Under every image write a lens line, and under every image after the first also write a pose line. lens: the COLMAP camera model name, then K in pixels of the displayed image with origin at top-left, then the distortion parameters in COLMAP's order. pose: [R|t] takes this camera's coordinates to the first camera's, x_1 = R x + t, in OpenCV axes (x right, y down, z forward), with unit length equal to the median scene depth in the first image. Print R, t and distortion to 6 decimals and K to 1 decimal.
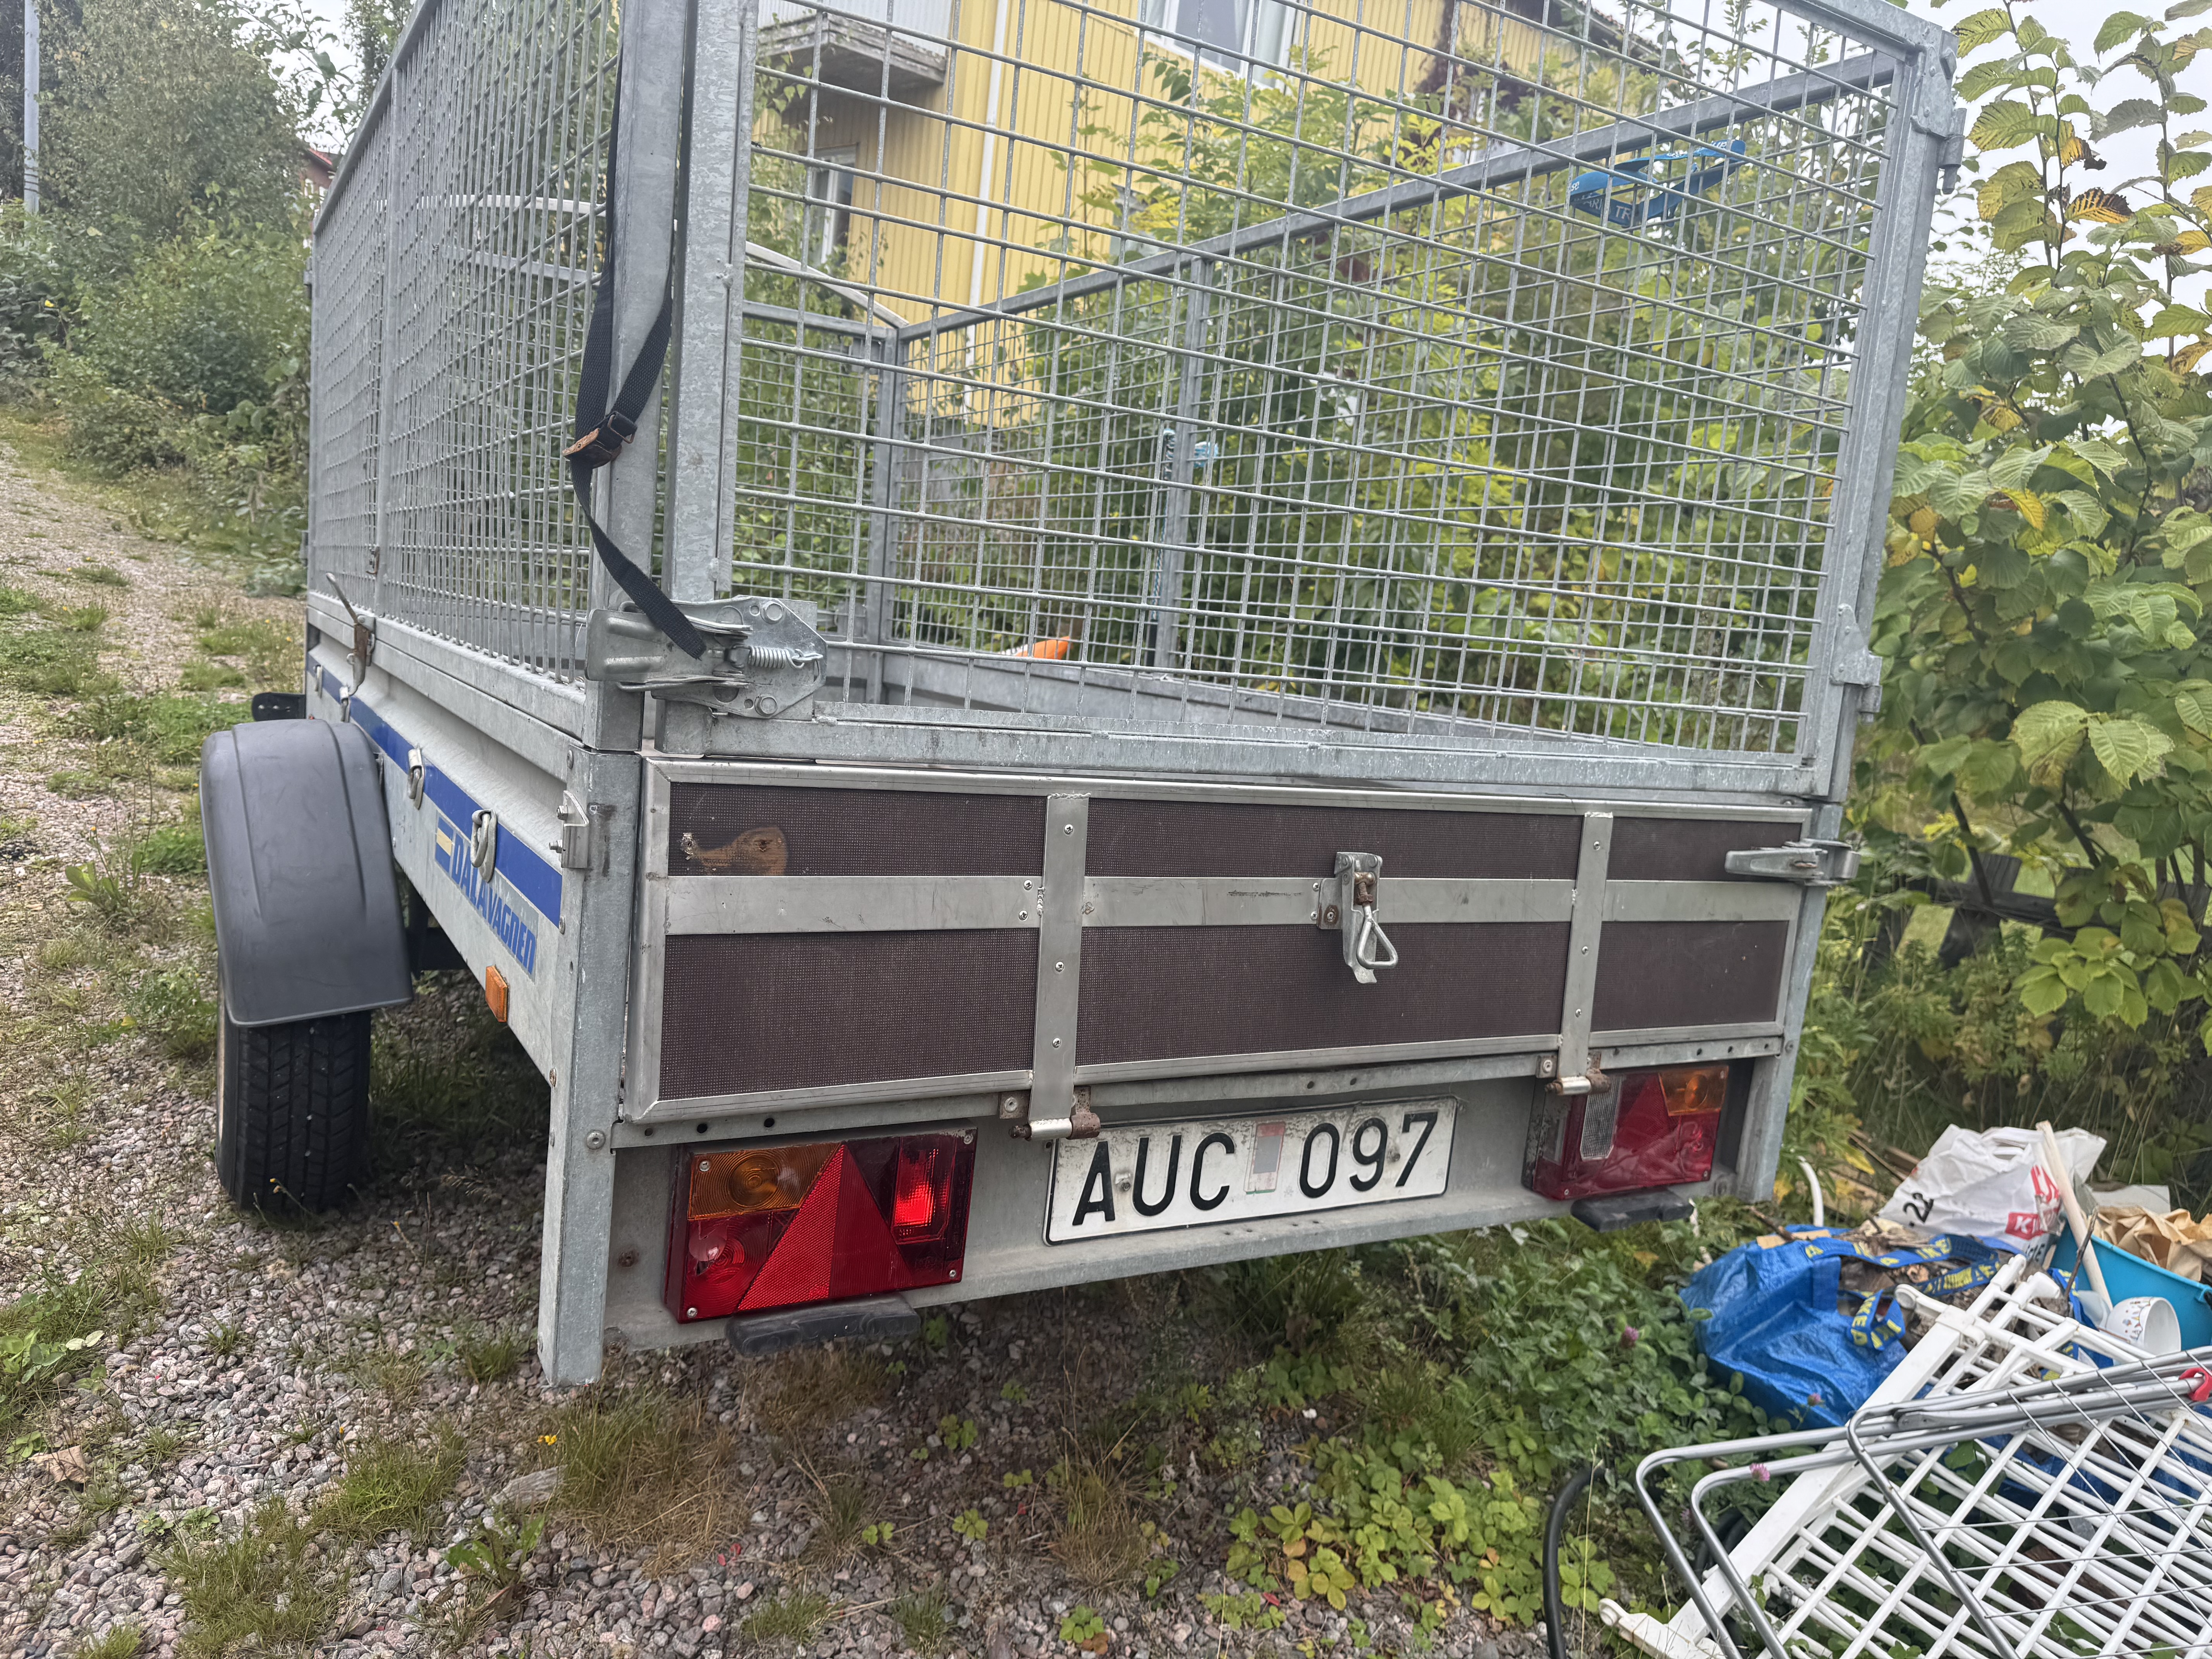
lens RADIAL K [[1589.9, 0, 1094.5], [0, 1589.9, 835.5], [0, 0, 1]] dist [0.009507, -0.014754]
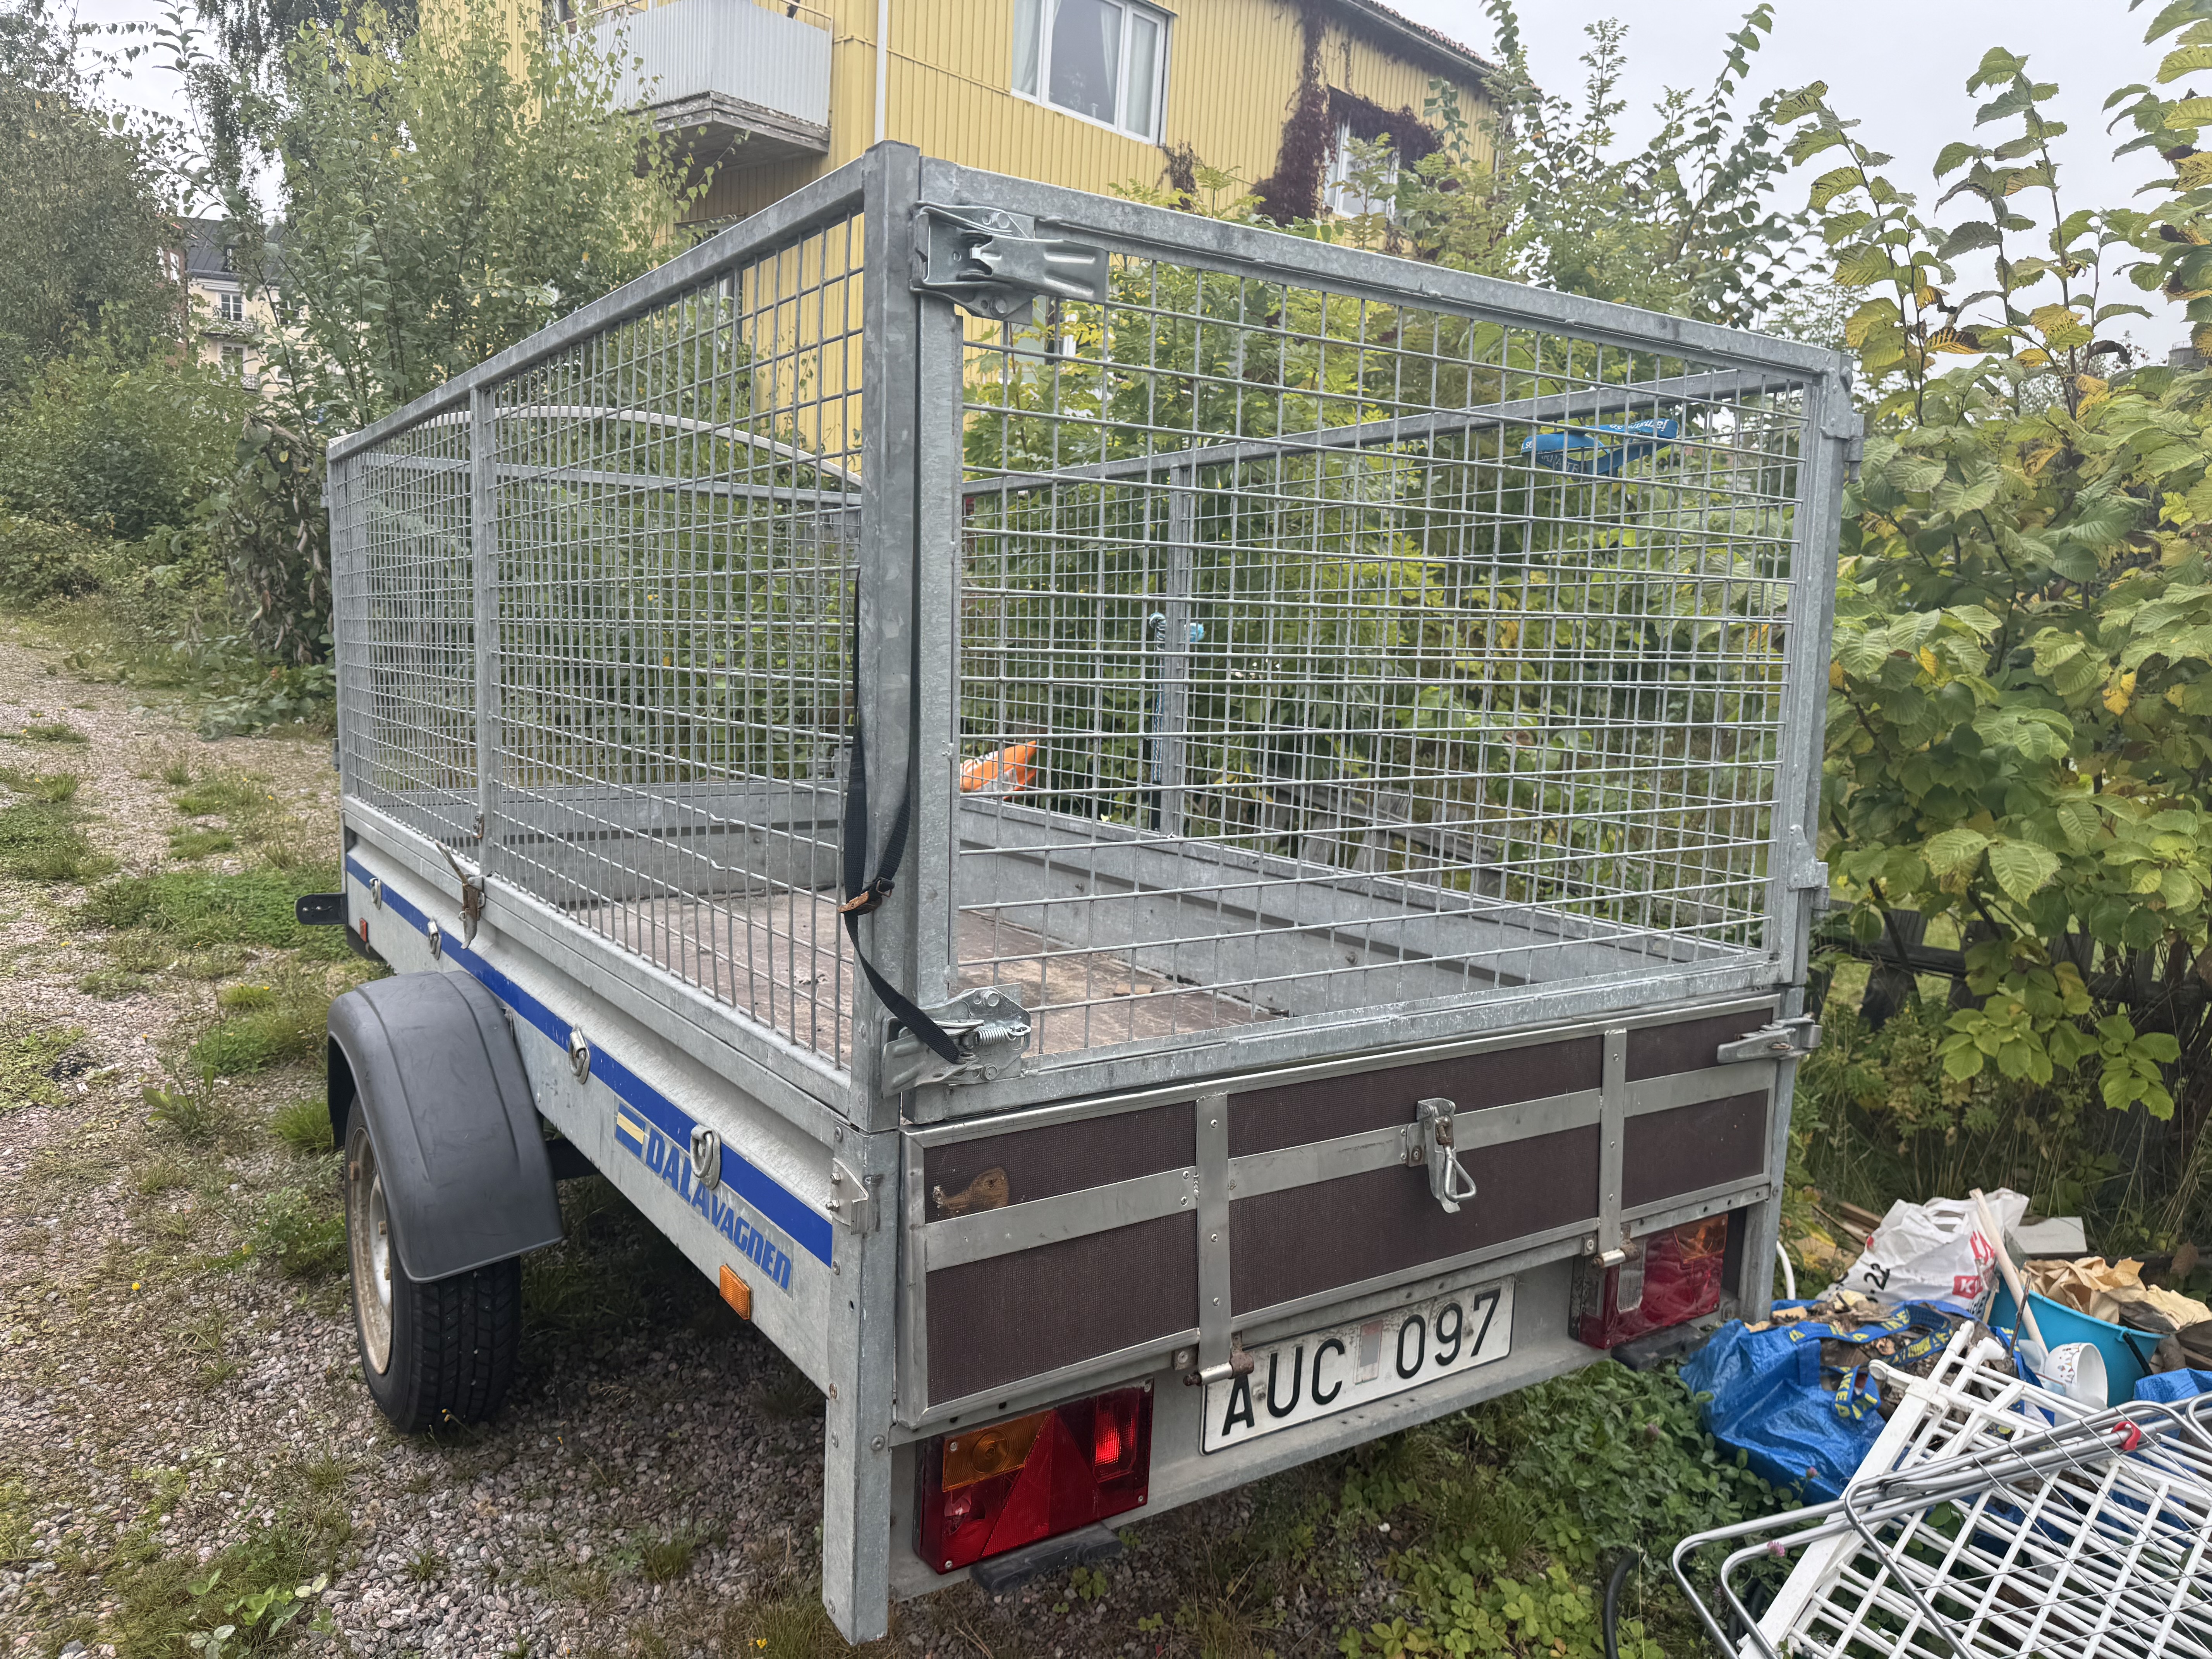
lens RADIAL K [[1589.1, 0, 1106.0], [0, 1589.1, 829.5], [0, 0, 1]] dist [0.003675, -0.002852]
pose [[0.995388, -0.072132, 0.063246, -0.106001], [0.072875, 0.997296, -0.009529, -0.148614], [-0.062388, 0.014094, 0.997952, -0.140702]]
